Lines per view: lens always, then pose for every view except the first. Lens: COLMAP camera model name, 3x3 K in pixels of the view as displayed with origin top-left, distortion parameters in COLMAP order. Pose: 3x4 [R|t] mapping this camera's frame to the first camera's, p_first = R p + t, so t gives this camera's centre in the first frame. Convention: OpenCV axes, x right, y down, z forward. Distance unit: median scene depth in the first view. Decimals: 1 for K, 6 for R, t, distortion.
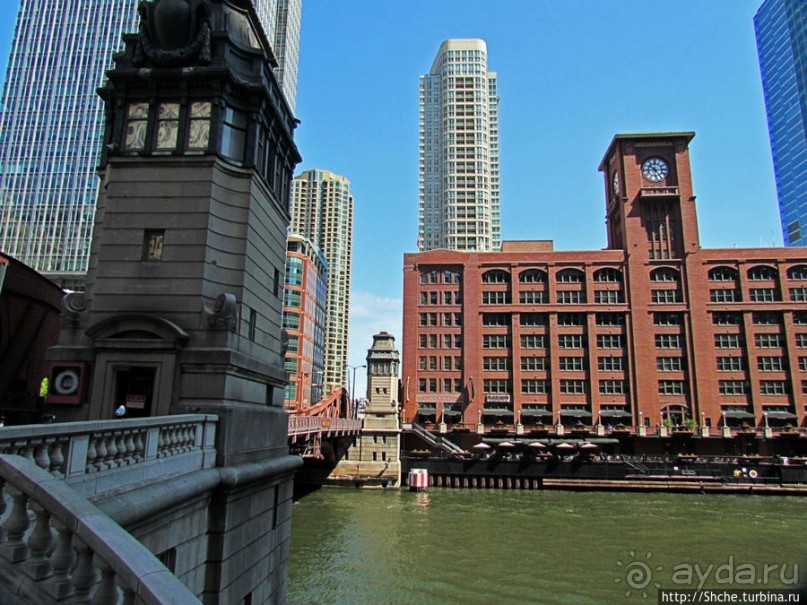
lens RADIAL K [[578.0, 0, 403.5], [0, 578.0, 302.5], [0, 0, 1]] dist [-0.024571, 0.001778]
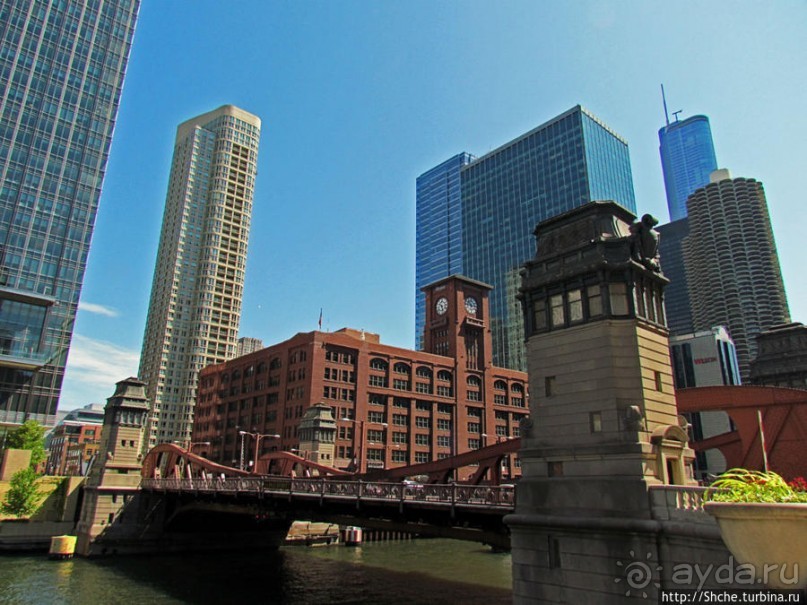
lens RADIAL K [[578.0, 0, 403.5], [0, 578.0, 302.5], [0, 0, 1]] dist [-0.024571, 0.001778]
pose [[0.711020, 0.213211, 0.670068, -0.666998], [-0.150187, 0.976980, -0.151503, 0.006049], [-0.686946, 0.007086, 0.726674, 0.067471]]
